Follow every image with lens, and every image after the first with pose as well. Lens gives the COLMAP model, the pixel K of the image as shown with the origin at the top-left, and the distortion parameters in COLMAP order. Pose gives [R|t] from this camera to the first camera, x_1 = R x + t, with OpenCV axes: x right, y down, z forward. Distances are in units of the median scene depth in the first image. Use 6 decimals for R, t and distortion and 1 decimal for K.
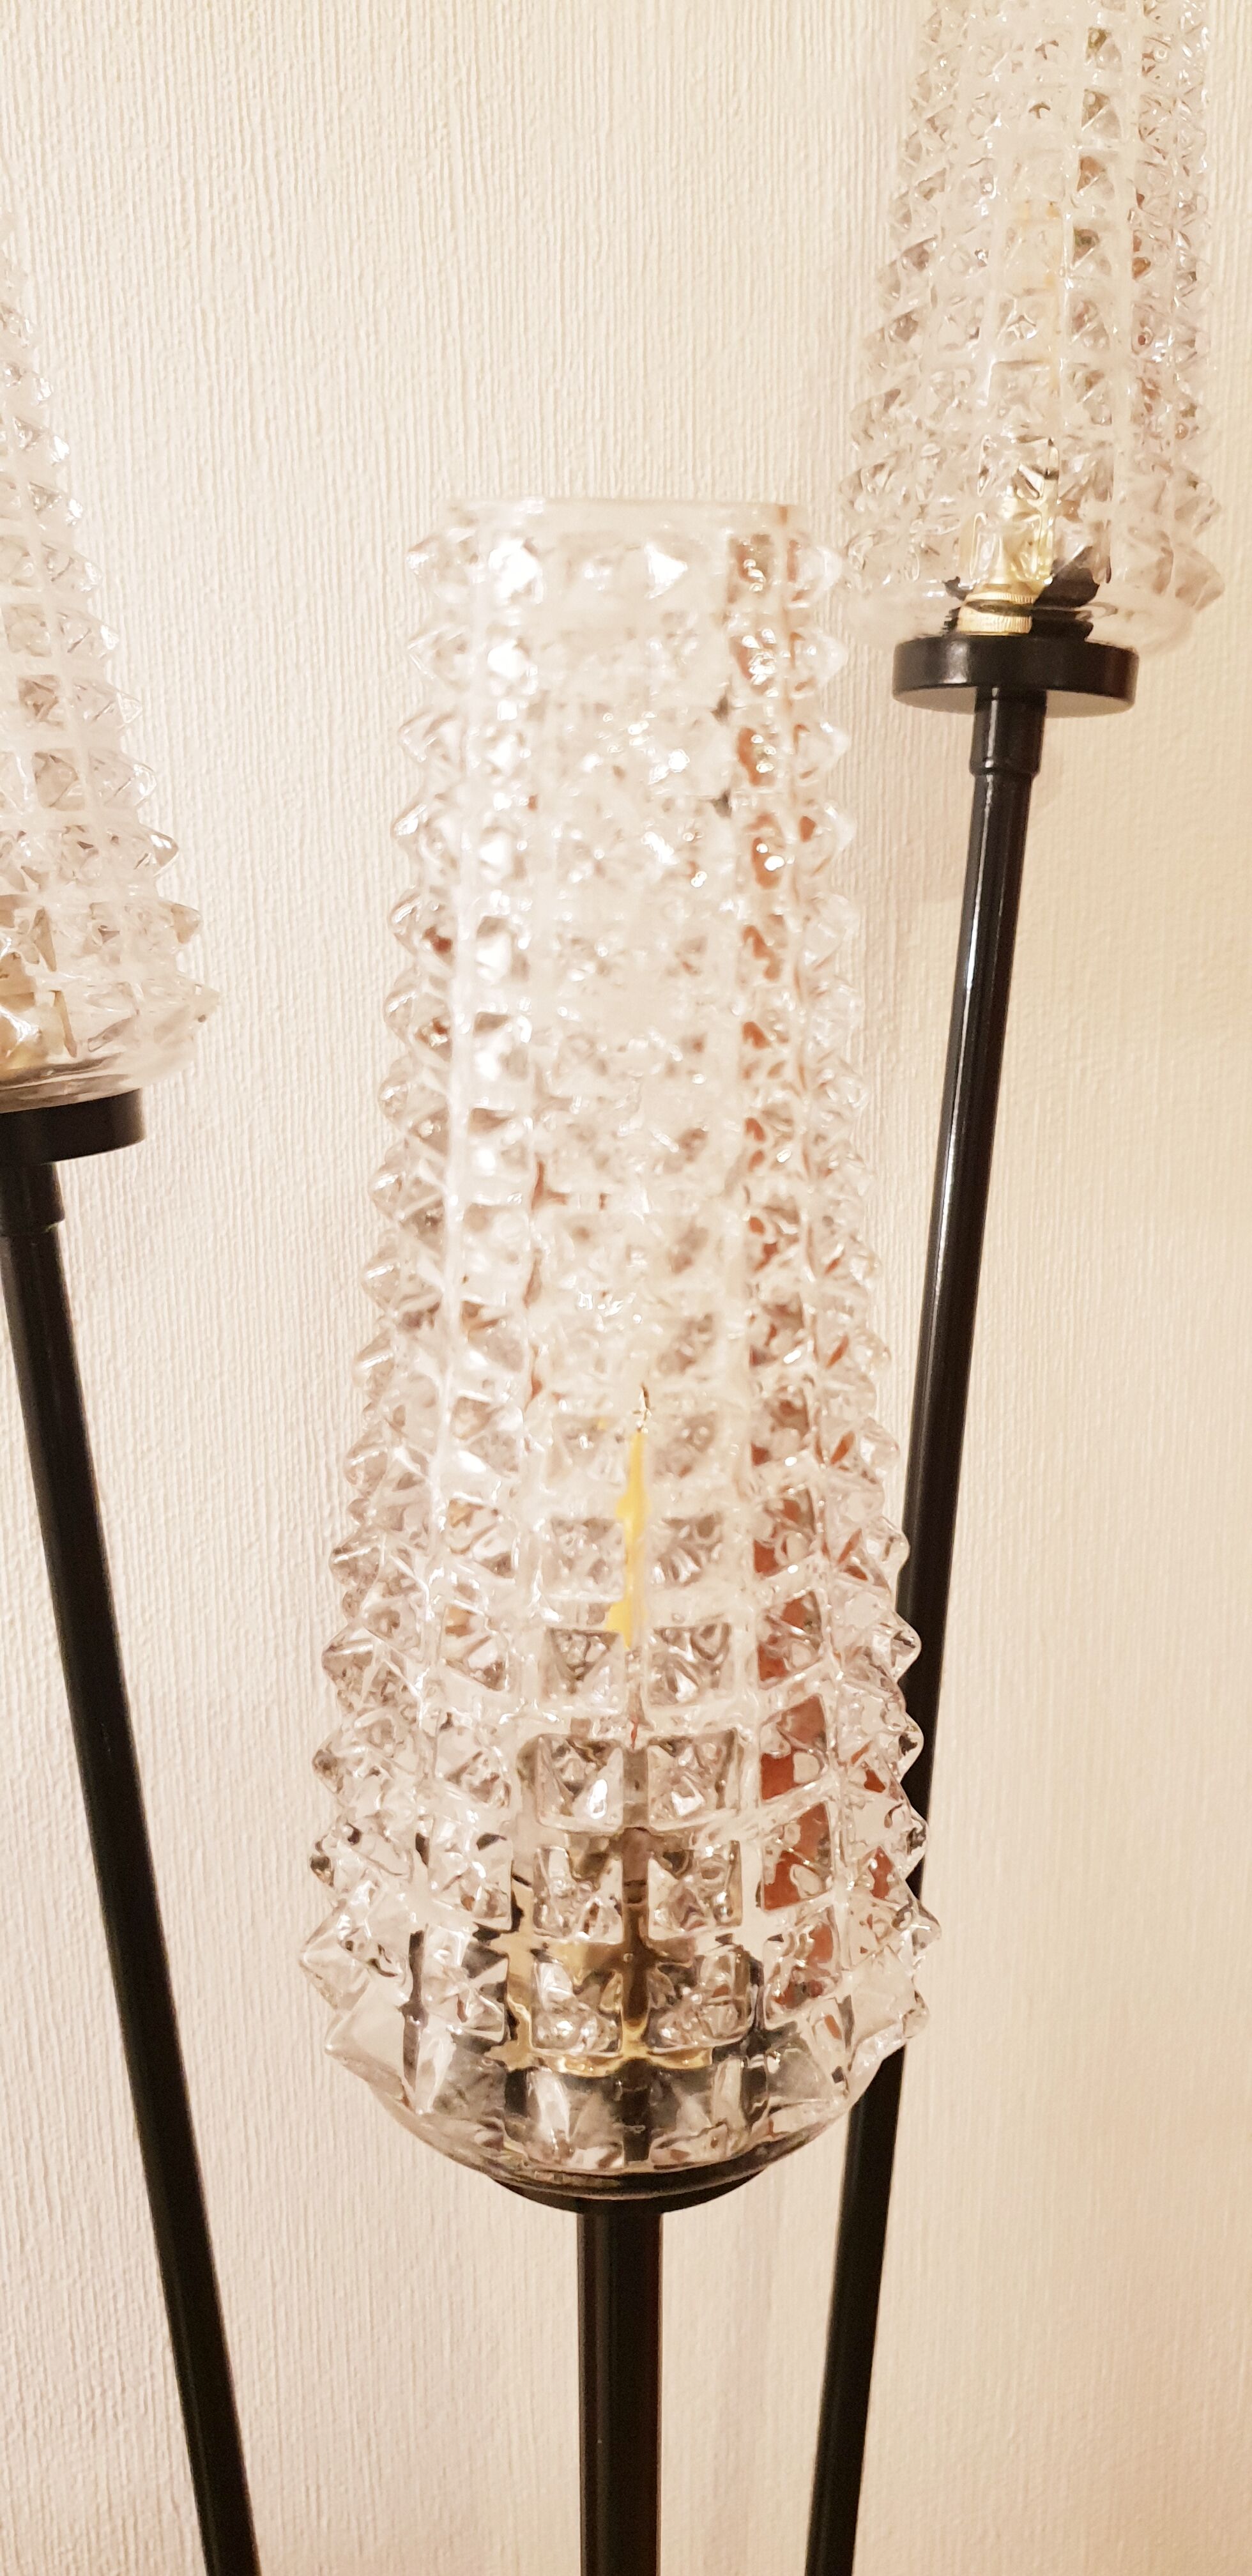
lens RADIAL K [[2020.9, 0, 639.6], [0, 2020.9, 1248.9], [0, 0, 1]] dist [-0.045747, 0.064711]
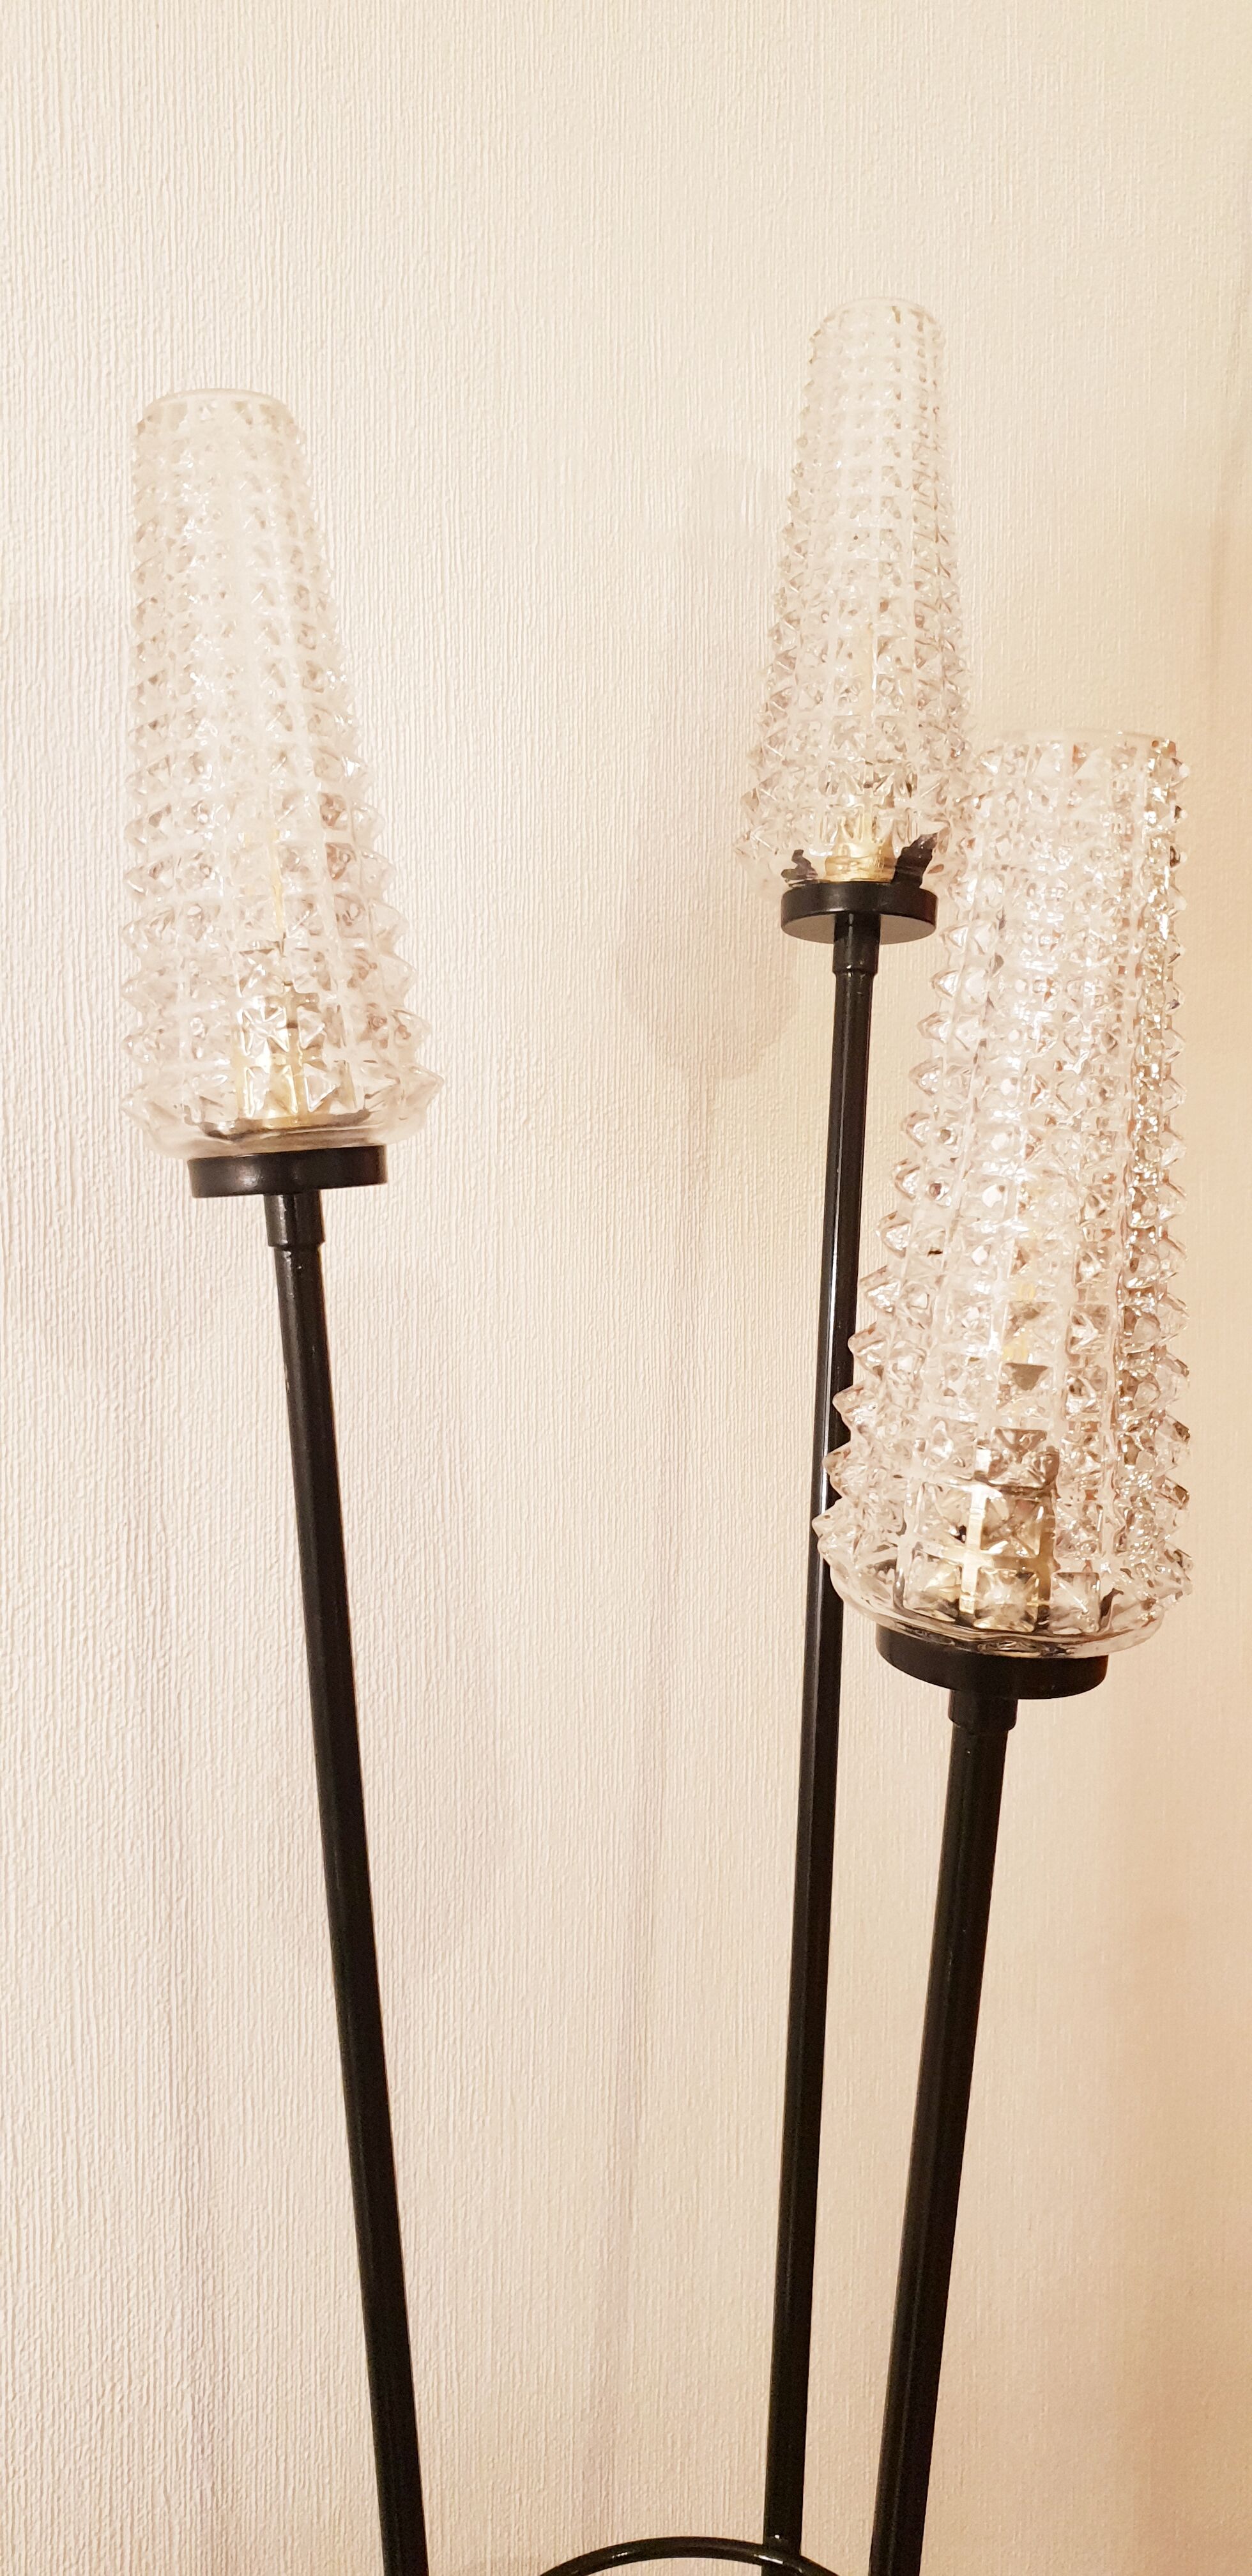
lens RADIAL K [[2020.9, 0, 632.8], [0, 2020.9, 1232.2], [0, 0, 1]] dist [-0.045747, 0.064711]
pose [[0.913226, 0.006329, 0.407405, -0.527784], [0.071921, 0.981676, -0.176465, 0.191949], [-0.401057, 0.190453, 0.896036, -0.242706]]
